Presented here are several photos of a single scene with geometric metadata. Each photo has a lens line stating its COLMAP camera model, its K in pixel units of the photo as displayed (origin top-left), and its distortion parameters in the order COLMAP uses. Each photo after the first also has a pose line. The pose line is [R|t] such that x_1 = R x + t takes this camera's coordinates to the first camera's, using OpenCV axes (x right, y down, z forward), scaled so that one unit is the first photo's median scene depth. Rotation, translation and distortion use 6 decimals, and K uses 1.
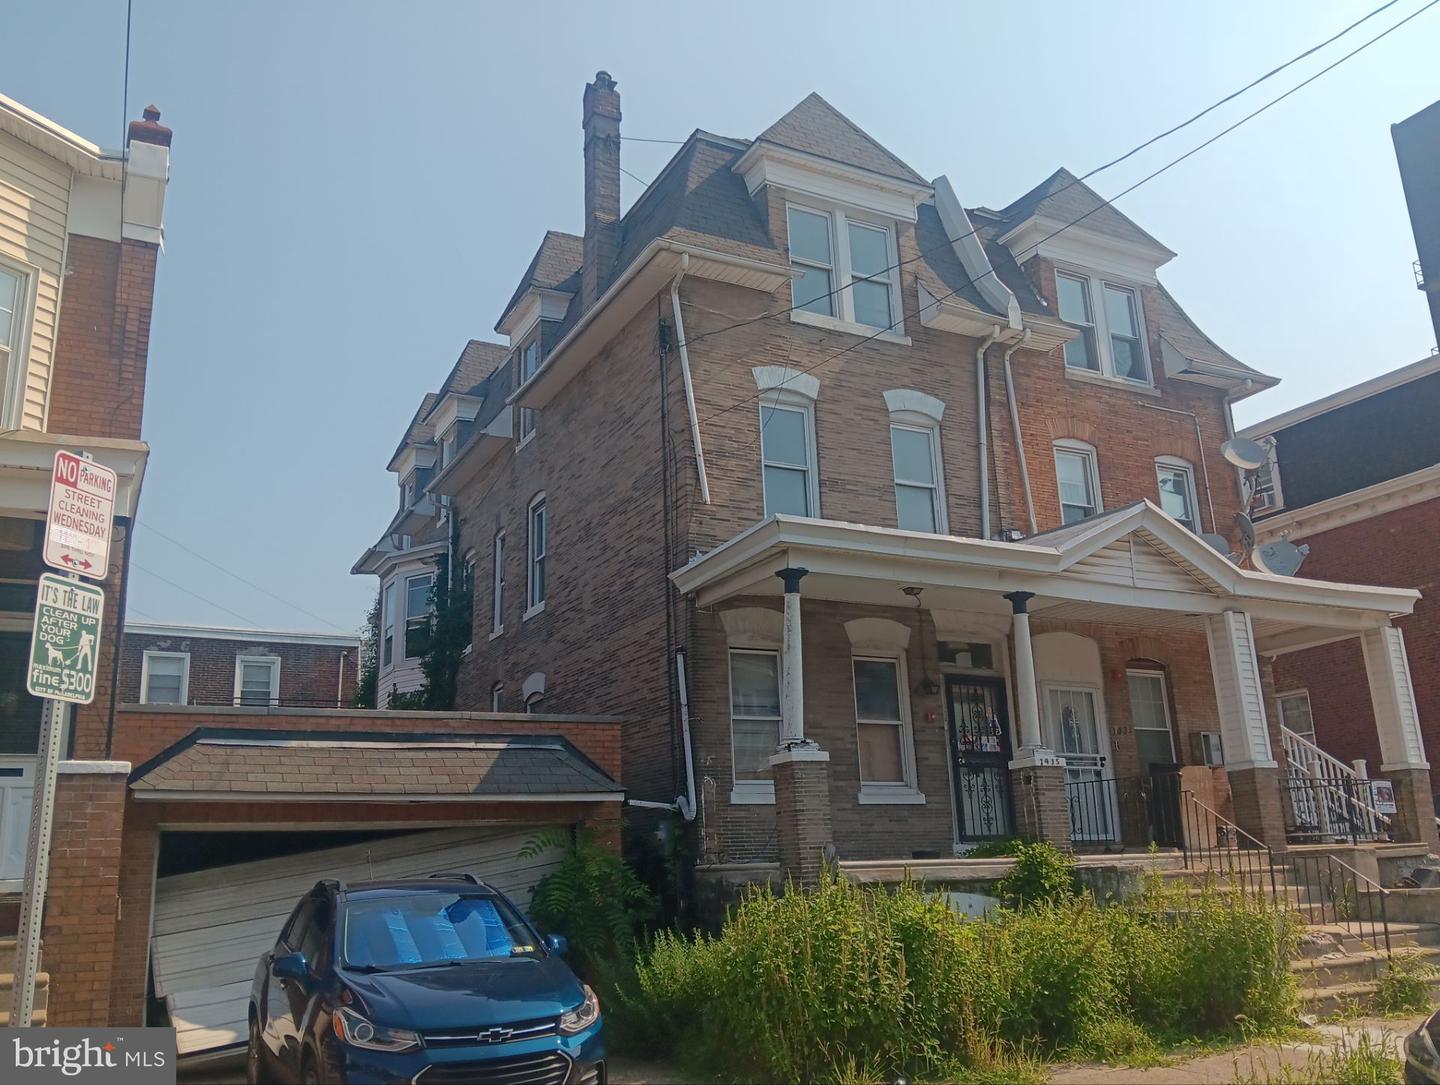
lens RADIAL K [[1200.0, 0, 713.1], [0, 1200.0, 544.4], [0, 0, 1]] dist [0.097219, -0.227228]
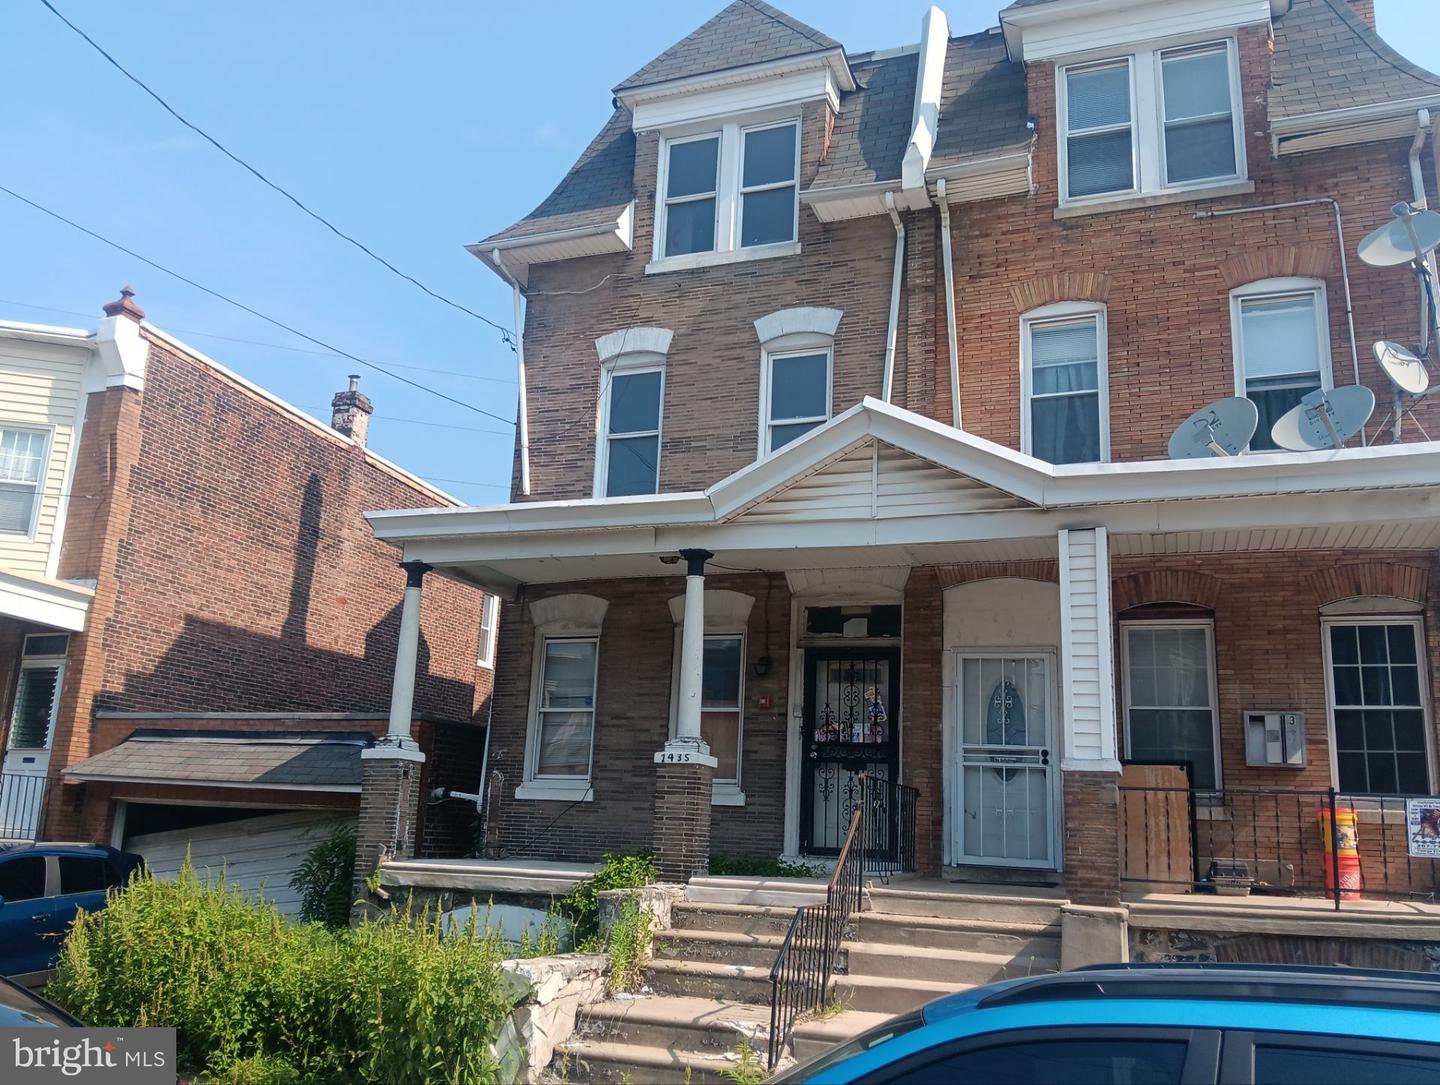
lens RADIAL K [[1200.0, 0, 713.1], [0, 1200.0, 544.4], [0, 0, 1]] dist [0.097219, -0.227228]
pose [[0.662663, -0.119609, -0.739305, 0.753809], [0.133497, 0.990219, -0.040545, 0.061808], [0.736924, -0.071827, 0.672149, 0.407404]]
